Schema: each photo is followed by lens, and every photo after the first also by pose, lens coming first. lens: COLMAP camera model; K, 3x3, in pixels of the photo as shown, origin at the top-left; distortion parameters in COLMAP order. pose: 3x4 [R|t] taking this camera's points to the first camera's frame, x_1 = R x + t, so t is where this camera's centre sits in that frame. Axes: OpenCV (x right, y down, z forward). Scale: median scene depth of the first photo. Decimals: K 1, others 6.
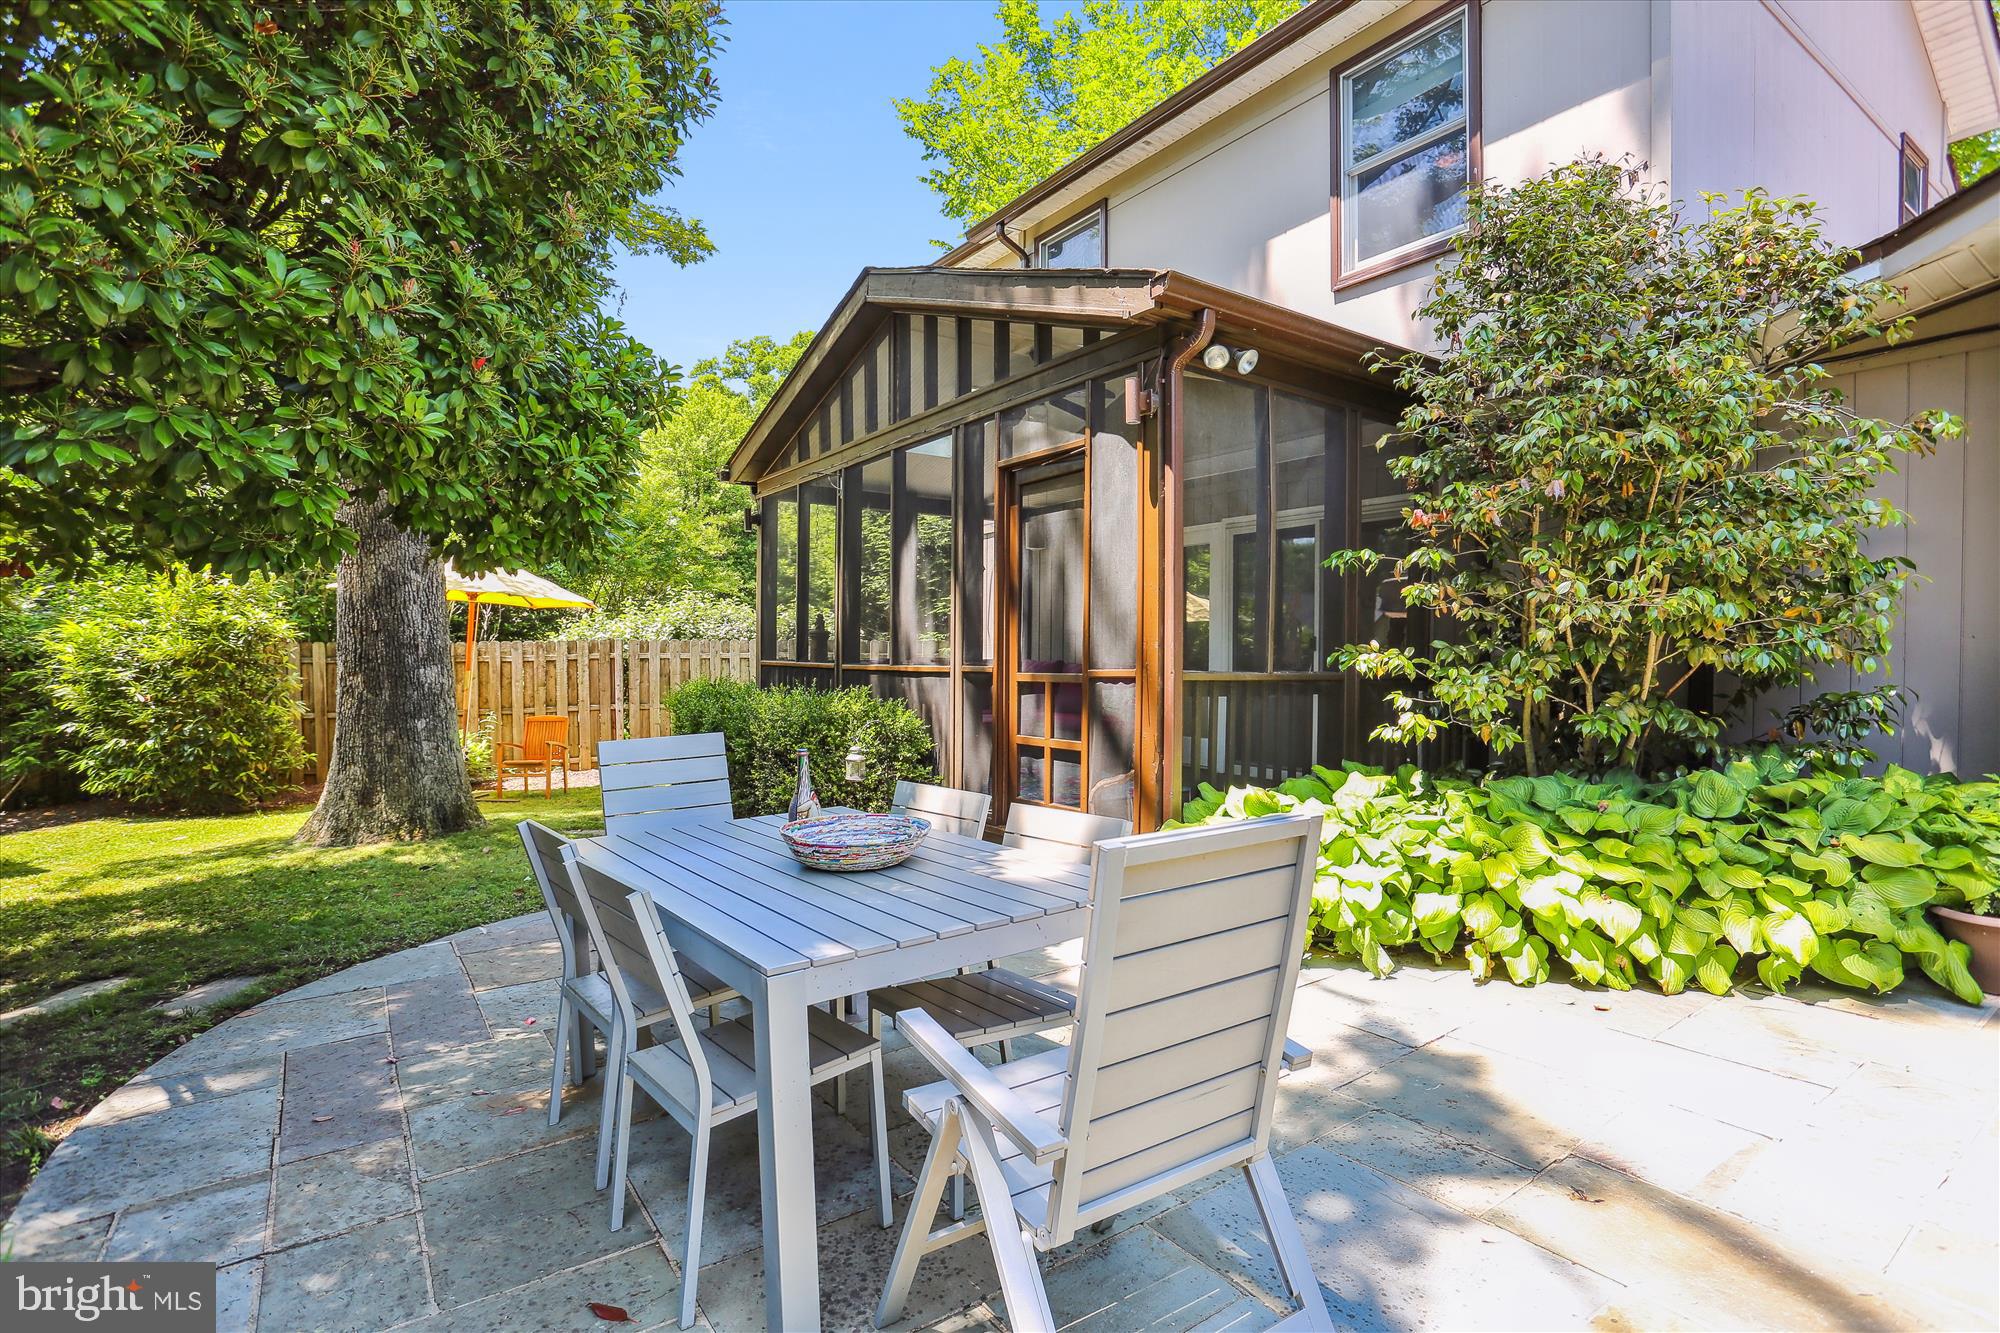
lens RADIAL K [[982.8, 0, 999.0], [0, 982.8, 646.5], [0, 0, 1]] dist [-0.077675, 0.032361]
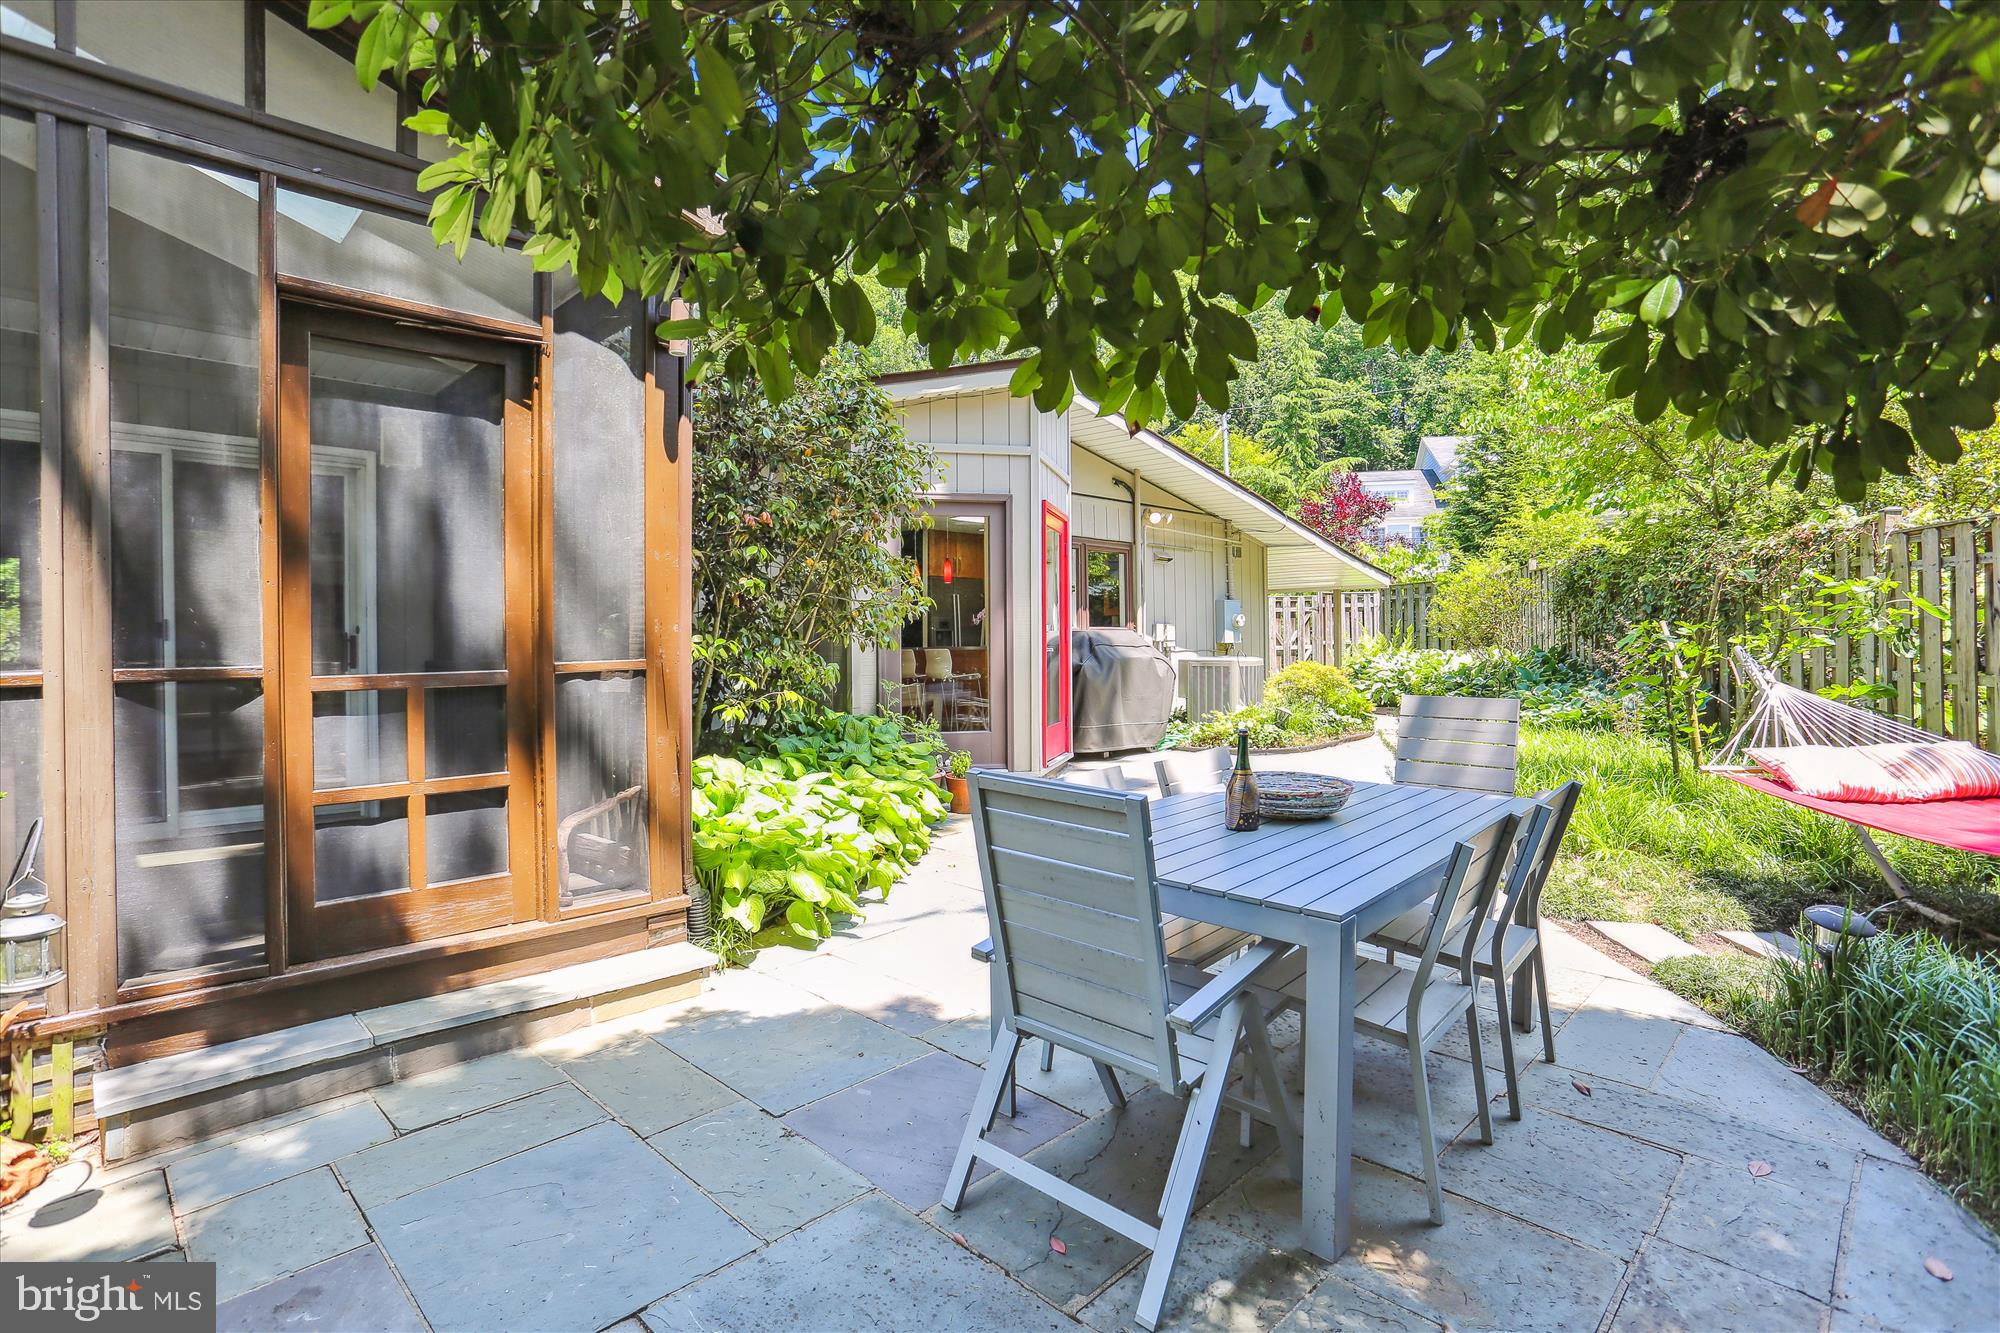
lens RADIAL K [[982.8, 0, 999.0], [0, 982.8, 646.5], [0, 0, 1]] dist [-0.077675, 0.032361]
pose [[-0.153132, -0.010107, 0.988154, -0.631012], [-0.005056, 0.999943, 0.009444, 0.003367], [-0.988193, -0.003550, -0.153174, 0.786950]]
